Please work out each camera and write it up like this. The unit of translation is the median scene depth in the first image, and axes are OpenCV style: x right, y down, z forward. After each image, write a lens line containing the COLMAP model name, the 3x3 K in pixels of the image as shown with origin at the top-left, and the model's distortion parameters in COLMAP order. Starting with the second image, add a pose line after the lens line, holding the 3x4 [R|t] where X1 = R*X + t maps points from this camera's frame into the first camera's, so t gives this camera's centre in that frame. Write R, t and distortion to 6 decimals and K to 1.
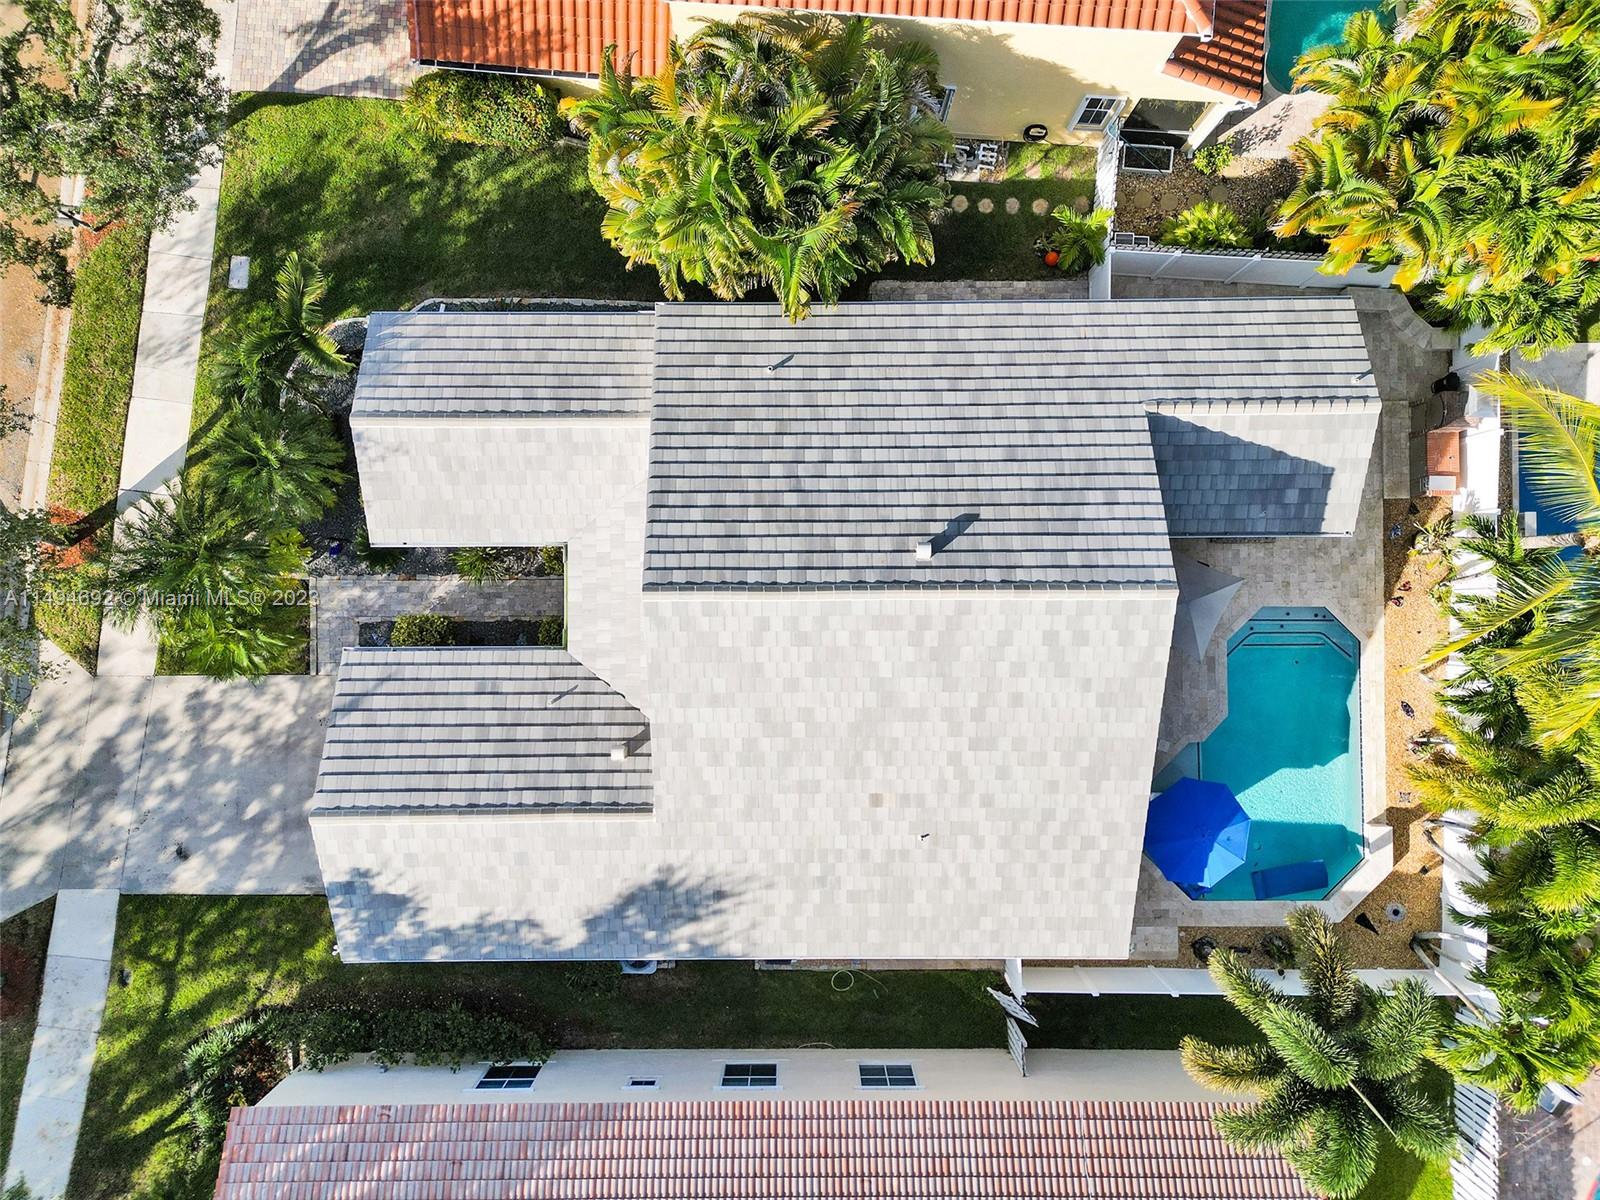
lens RADIAL K [[1118.3, 0, 790.9], [0, 1118.3, 598.2], [0, 0, 1]] dist [0.032697, -0.001488]
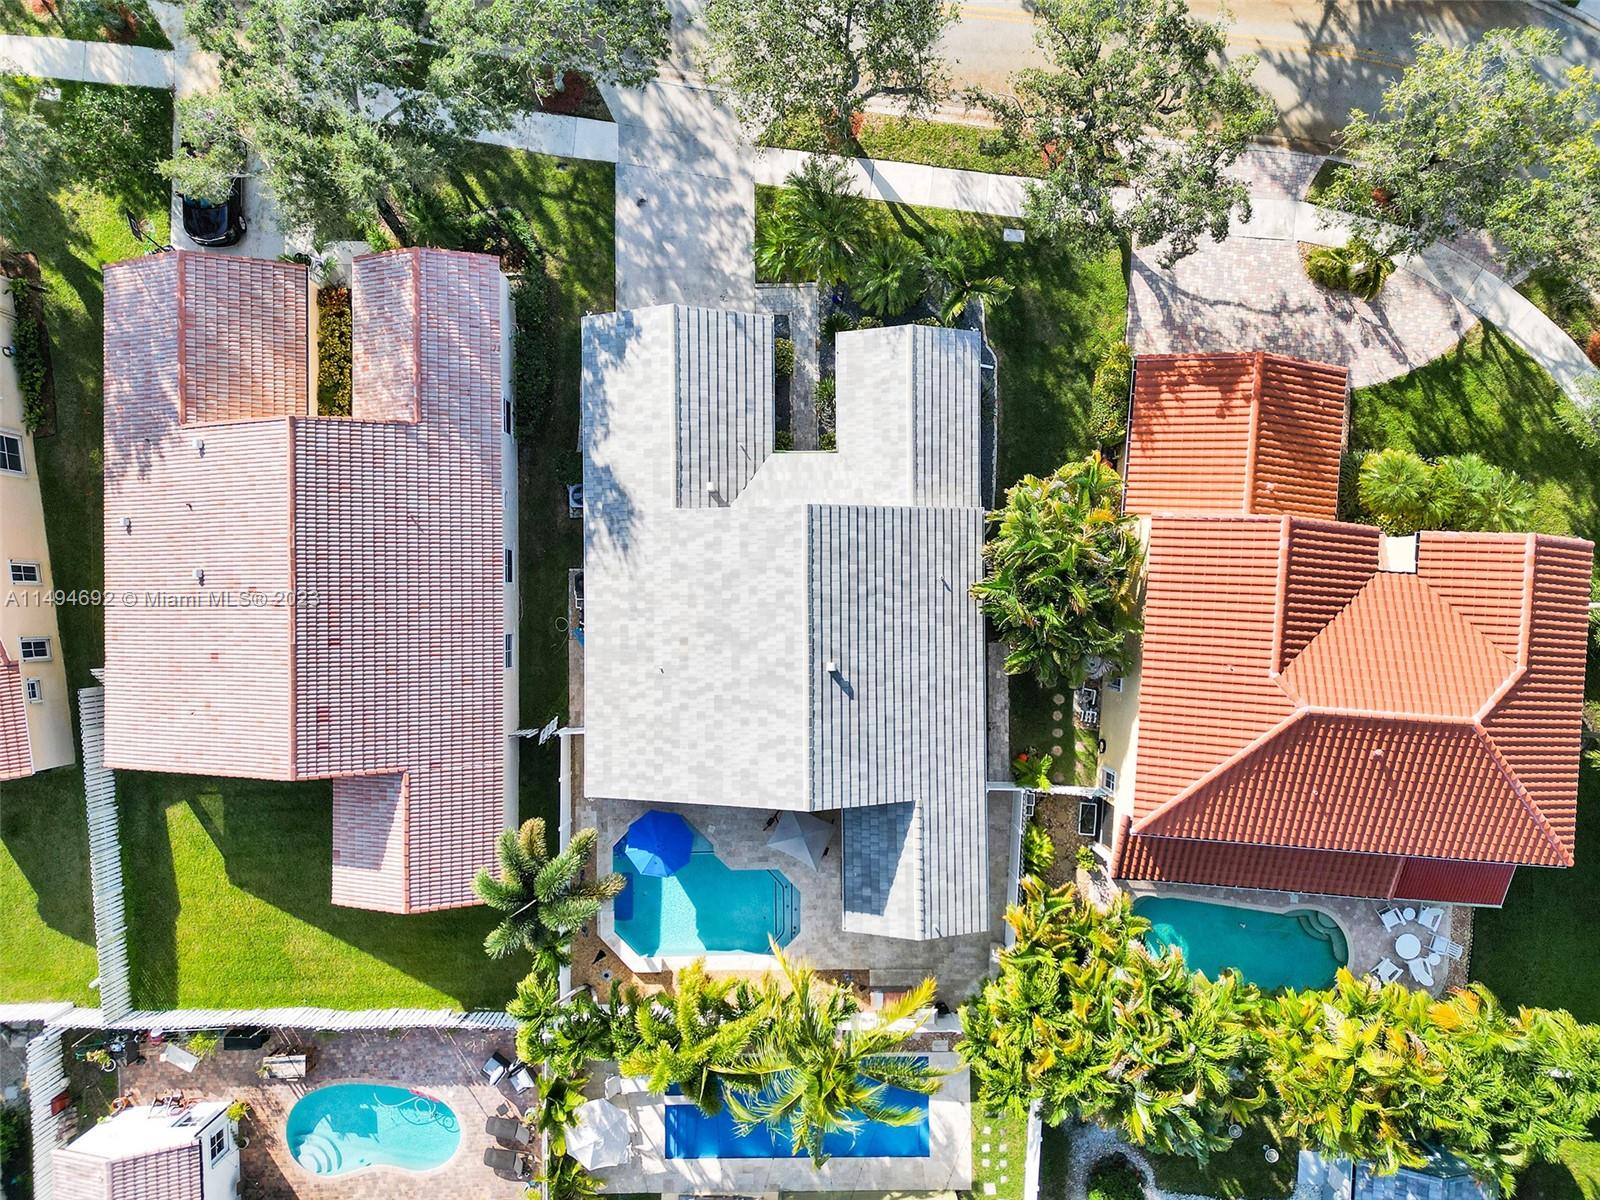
lens RADIAL K [[1150.1, 0, 800.0], [0, 1150.1, 600.0], [0, 0, 1]] dist [0.085540, -0.000288]
pose [[0.002203, 0.999998, -0.000092, 0.014104], [-0.999940, 0.002204, 0.010718, -0.011290], [0.010718, 0.000069, 0.999943, -0.682220]]
